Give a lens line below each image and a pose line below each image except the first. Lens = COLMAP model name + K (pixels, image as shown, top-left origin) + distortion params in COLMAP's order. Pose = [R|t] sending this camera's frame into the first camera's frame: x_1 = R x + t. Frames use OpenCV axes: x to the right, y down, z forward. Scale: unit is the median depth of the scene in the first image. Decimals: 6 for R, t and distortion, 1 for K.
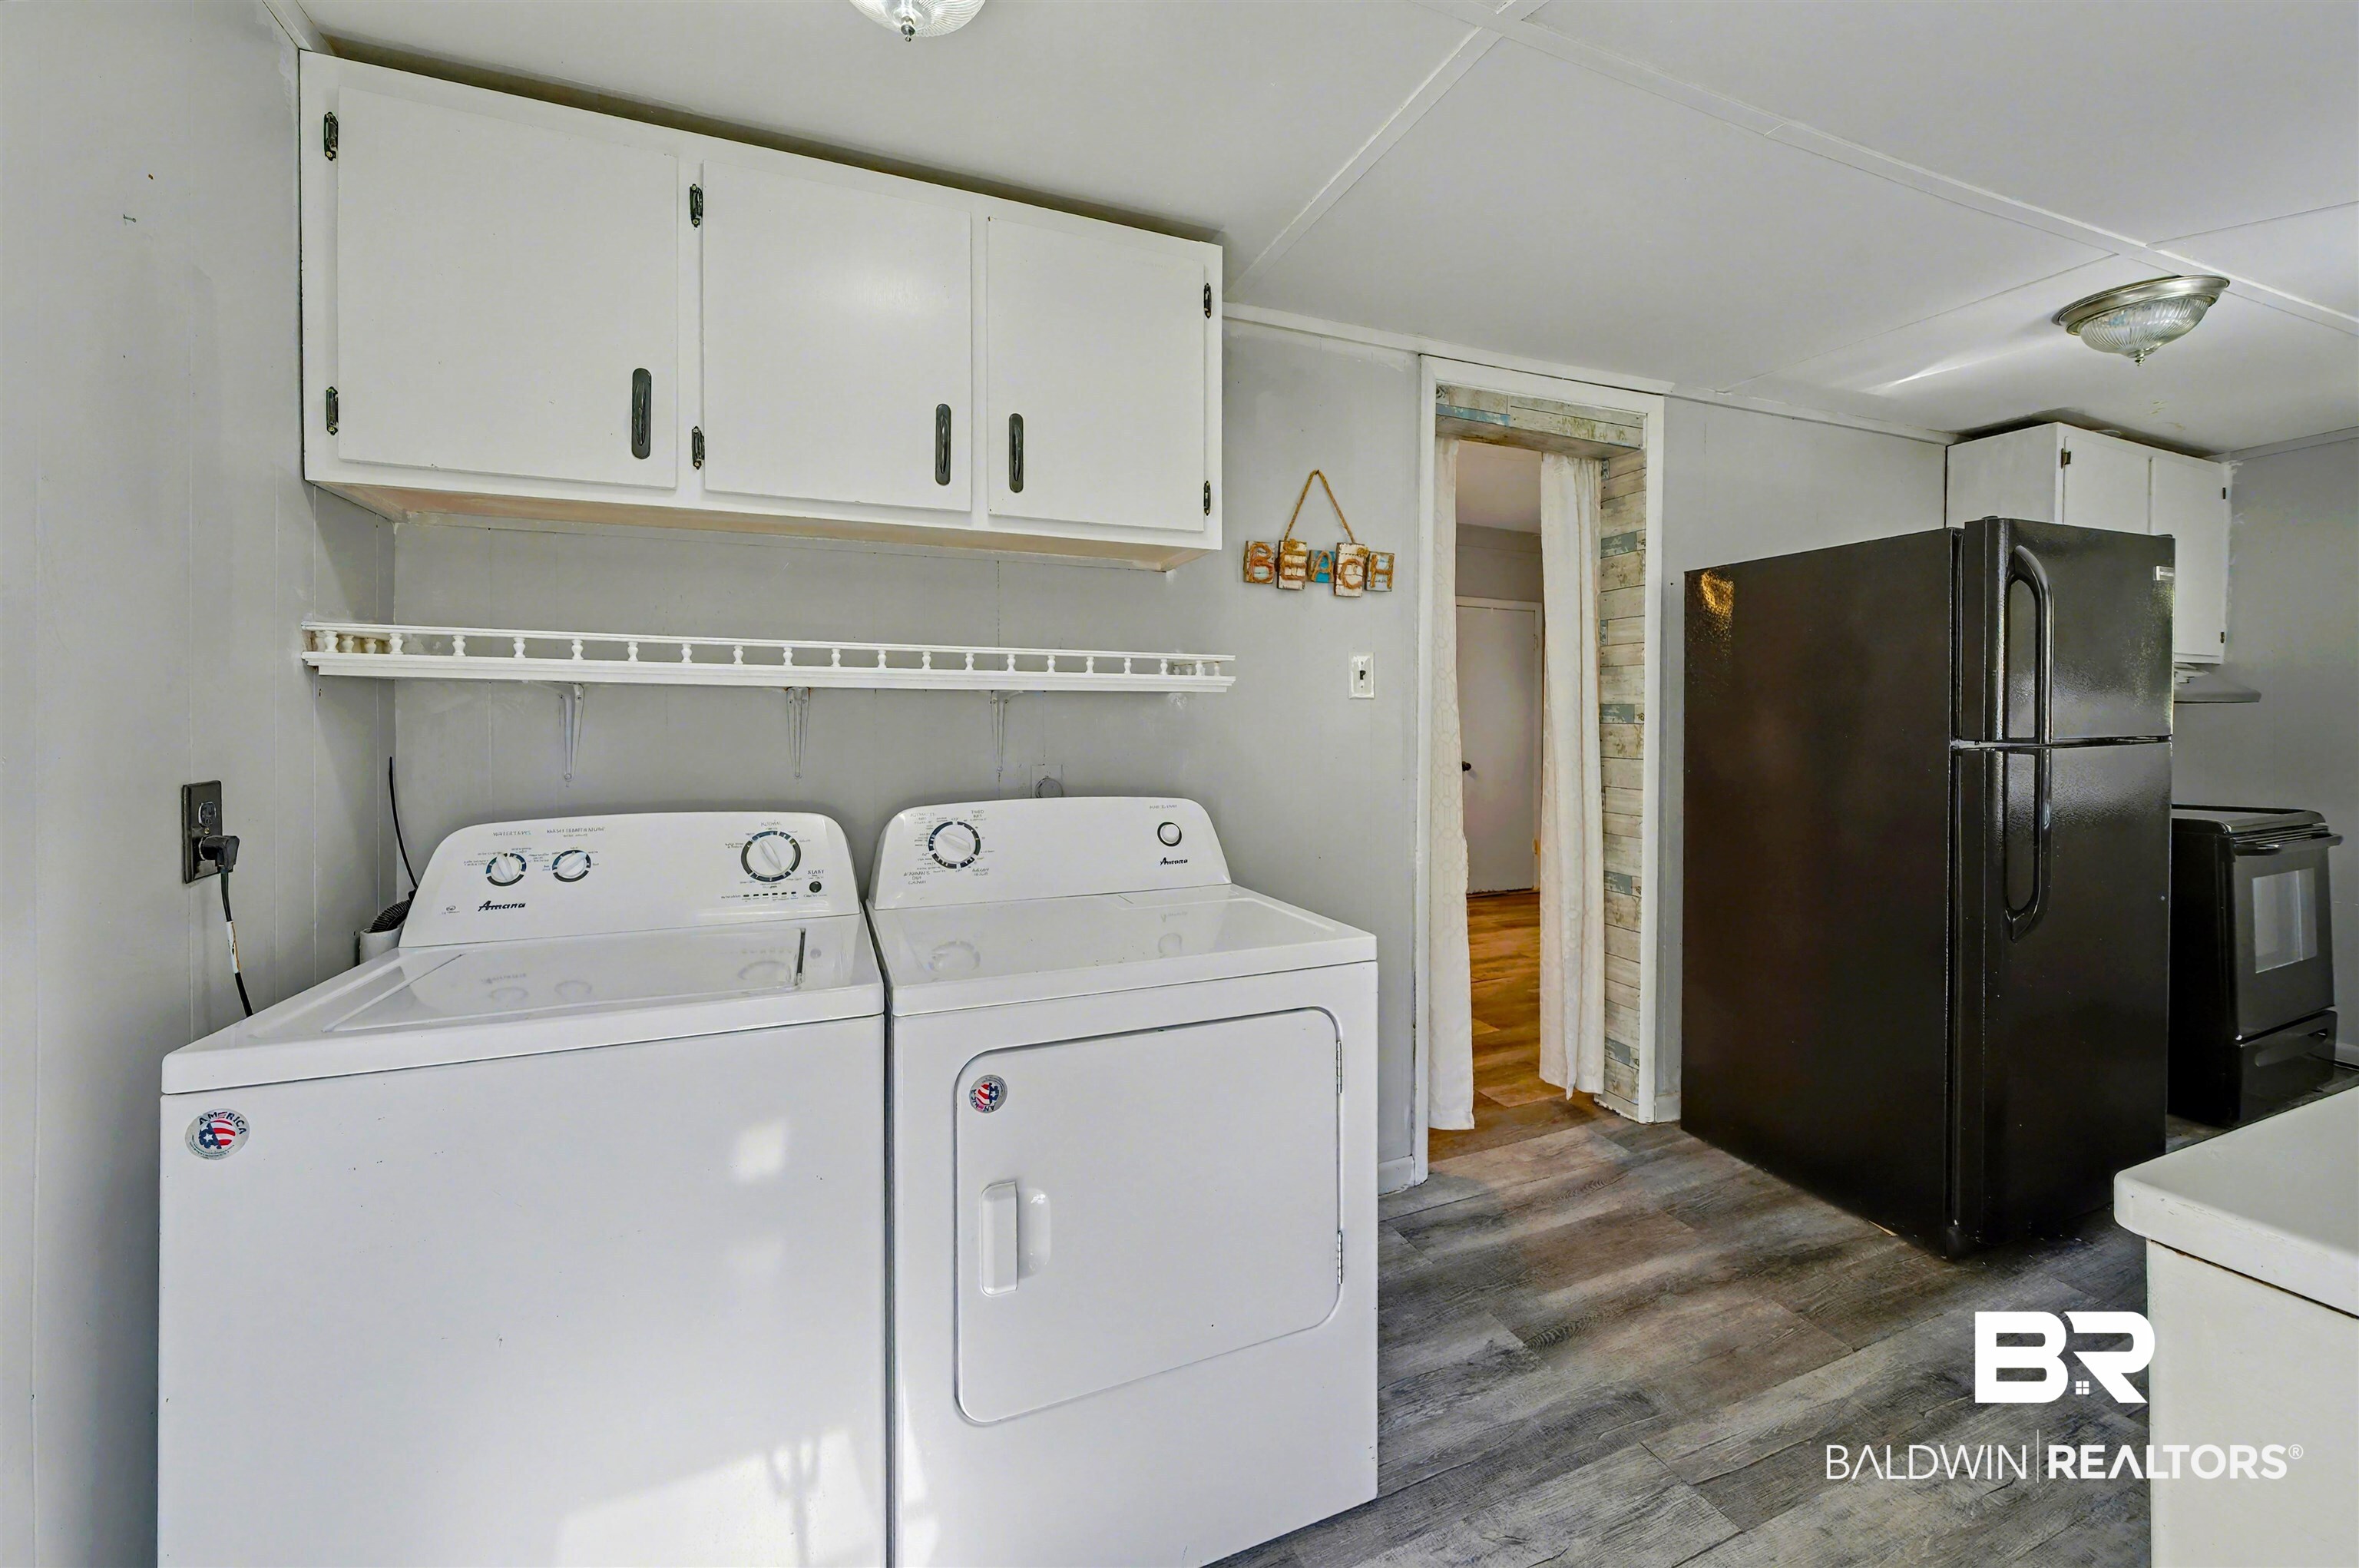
lens RADIAL K [[894.3, 0, 1188.4], [0, 894.3, 723.5], [0, 0, 1]] dist [-0.007398, 0.001243]
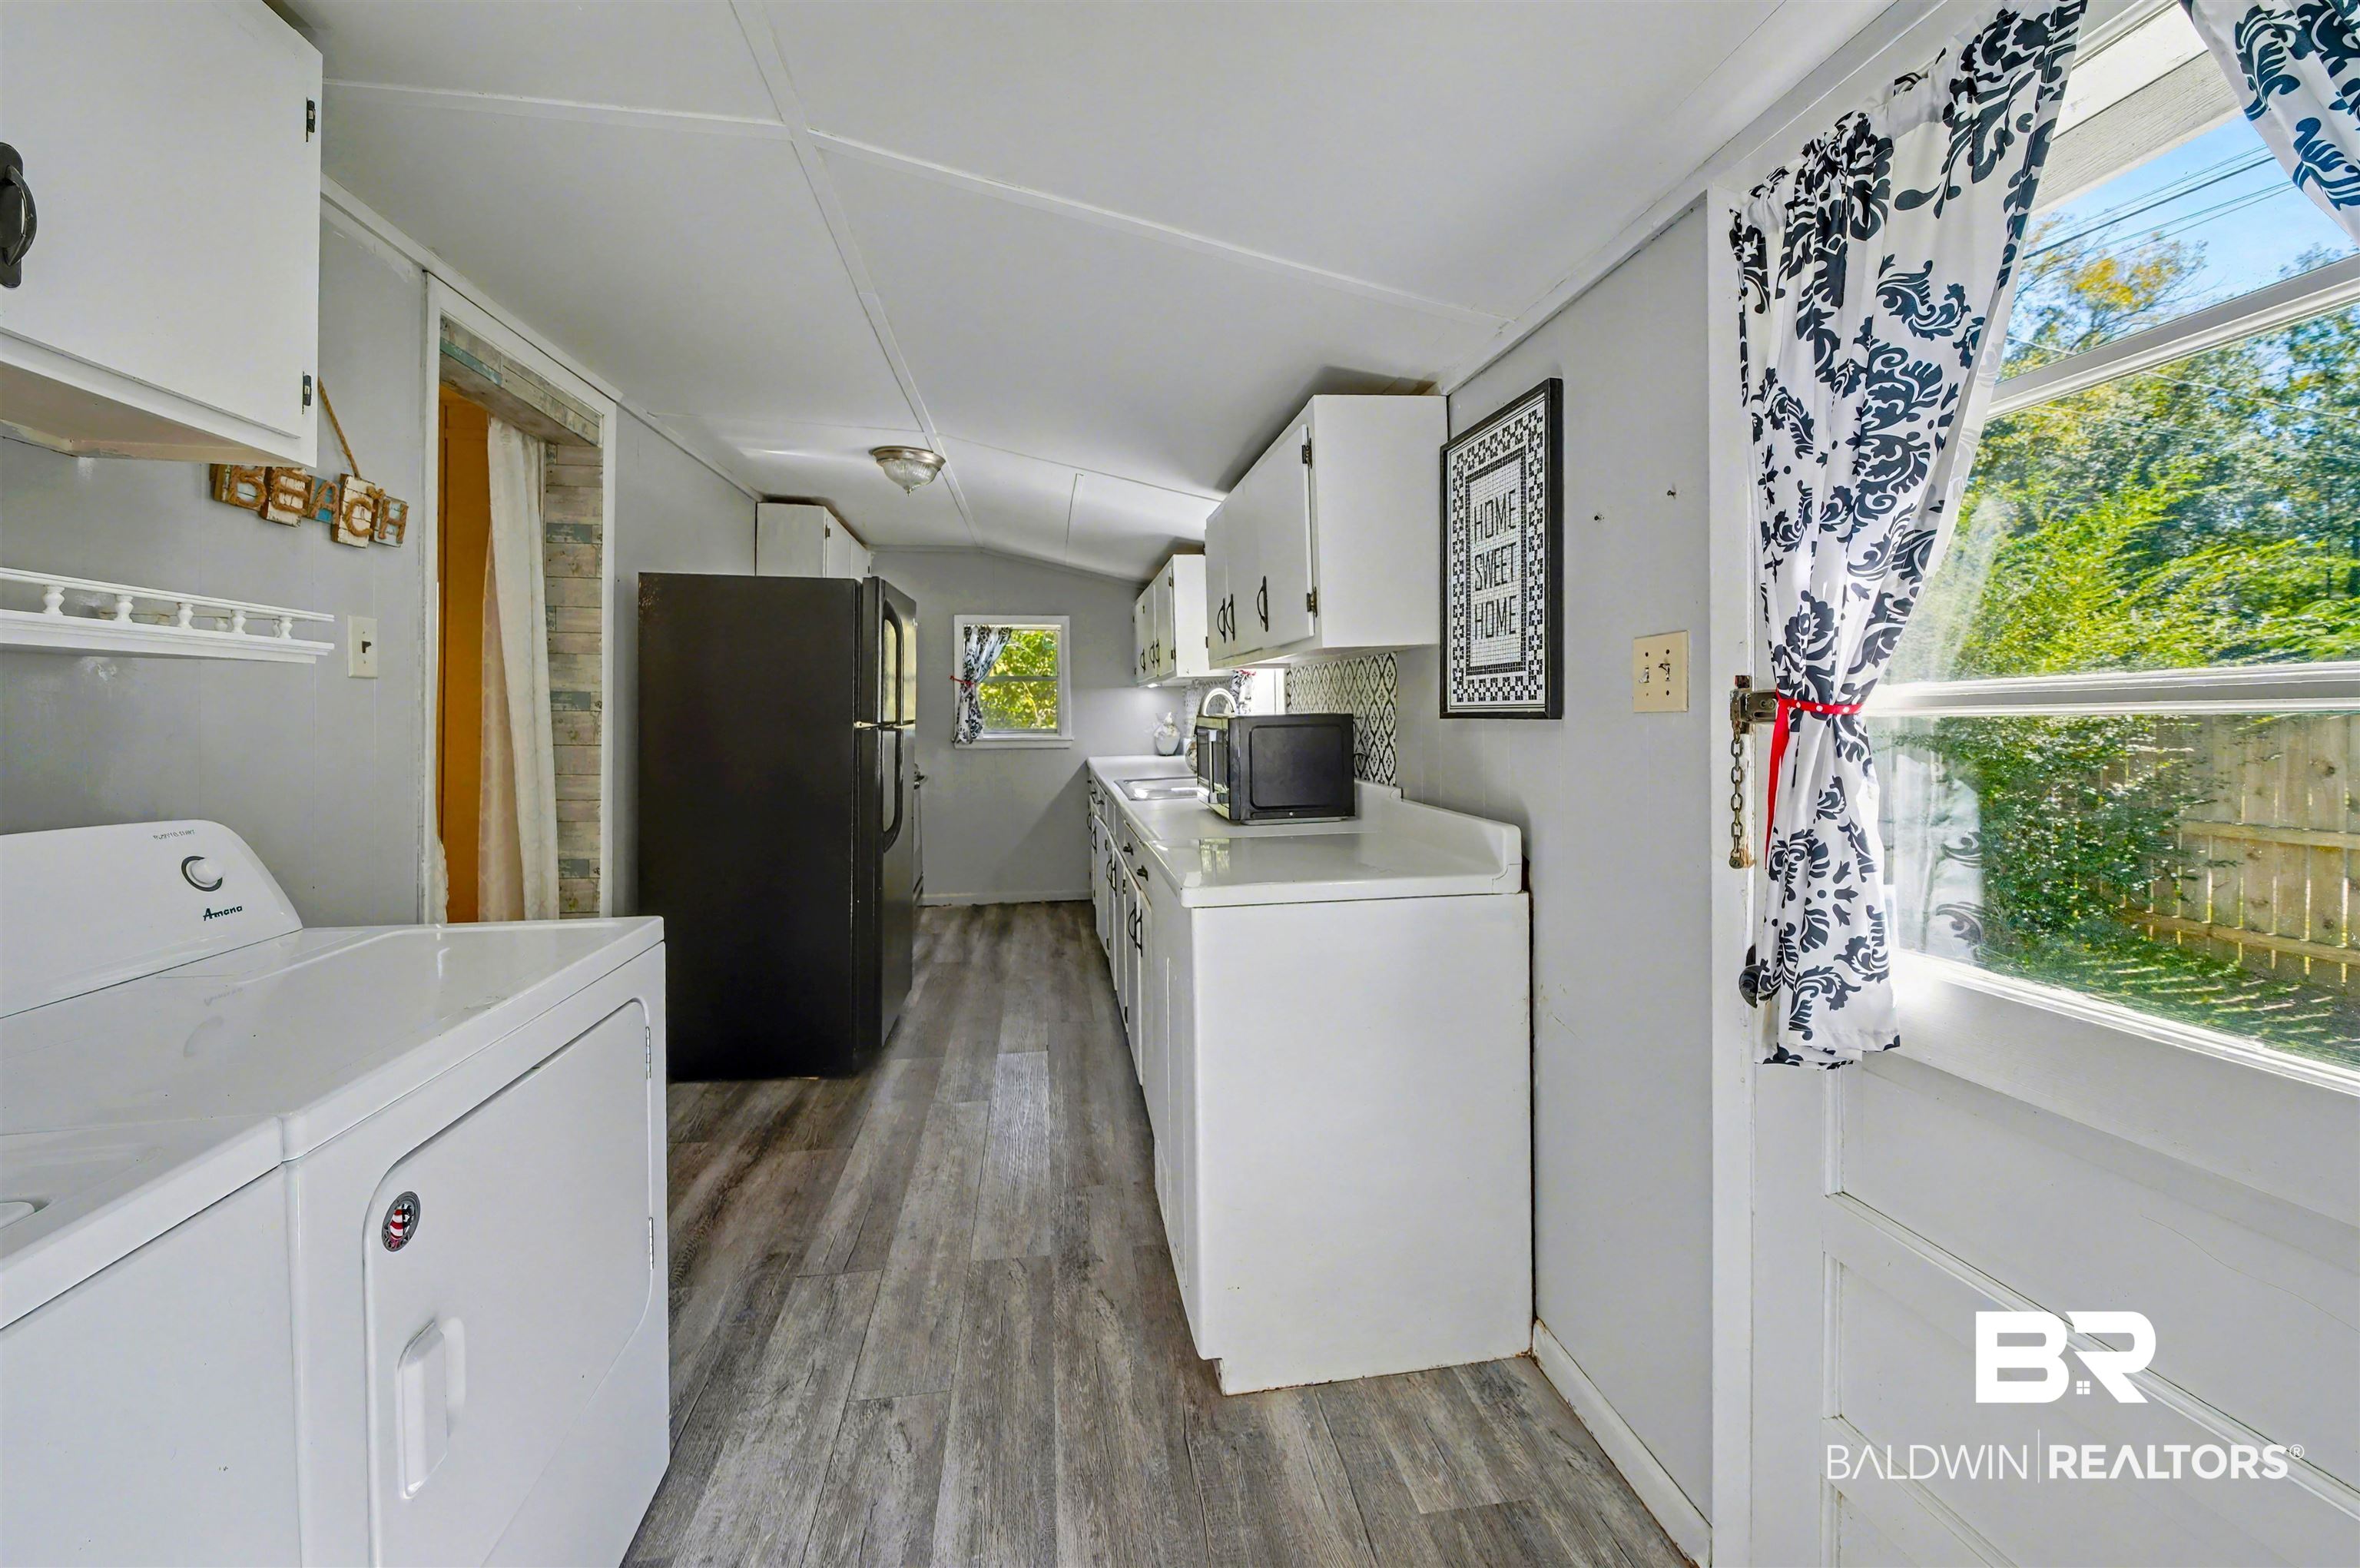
lens RADIAL K [[894.7, 0, 1167.7], [0, 894.7, 710.9], [0, 0, 1]] dist [-0.007398, 0.001243]
pose [[0.242516, 0.005437, 0.970132, -0.402723], [-0.003964, 0.999982, -0.004613, 0.003213], [-0.970139, -0.002727, 0.242533, 0.120341]]
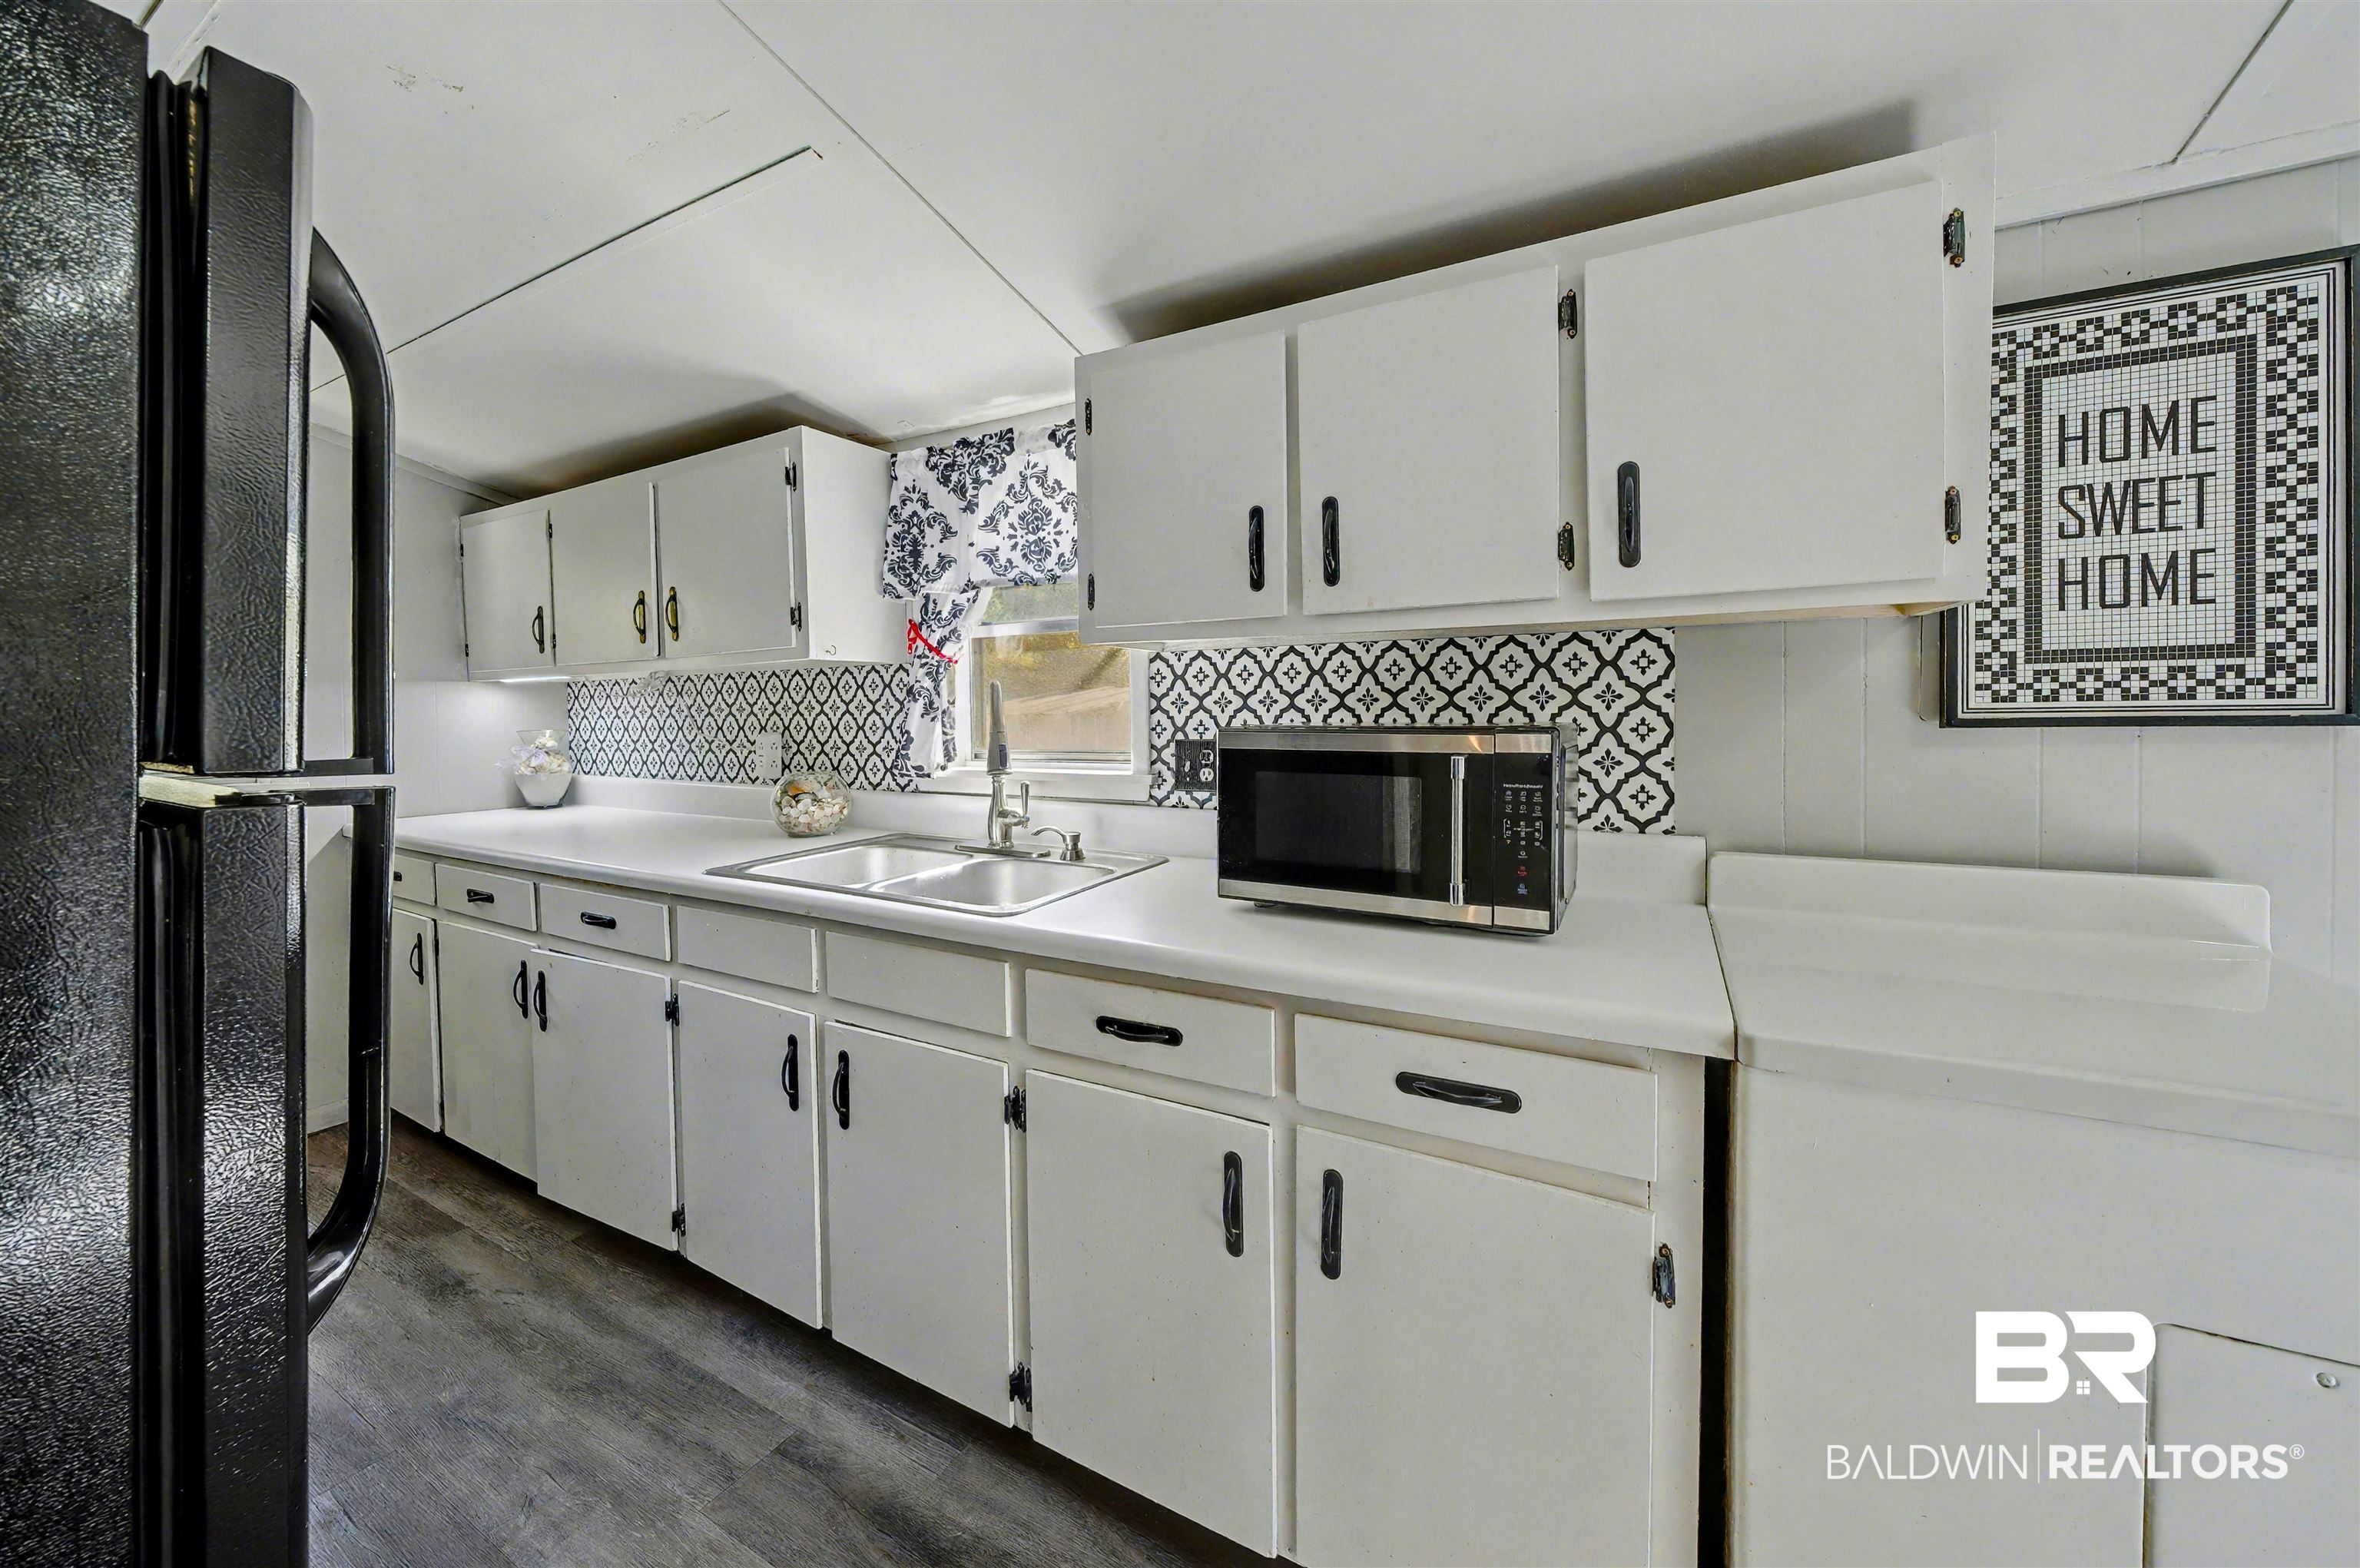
lens RADIAL K [[894.7, 0, 1192.9], [0, 894.7, 735.1], [0, 0, 1]] dist [-0.007398, 0.001243]
pose [[-0.618809, -0.000217, 0.785541, 0.340938], [0.006448, 0.999965, 0.005356, 0.004046], [-0.785515, 0.008380, -0.618786, 0.796949]]
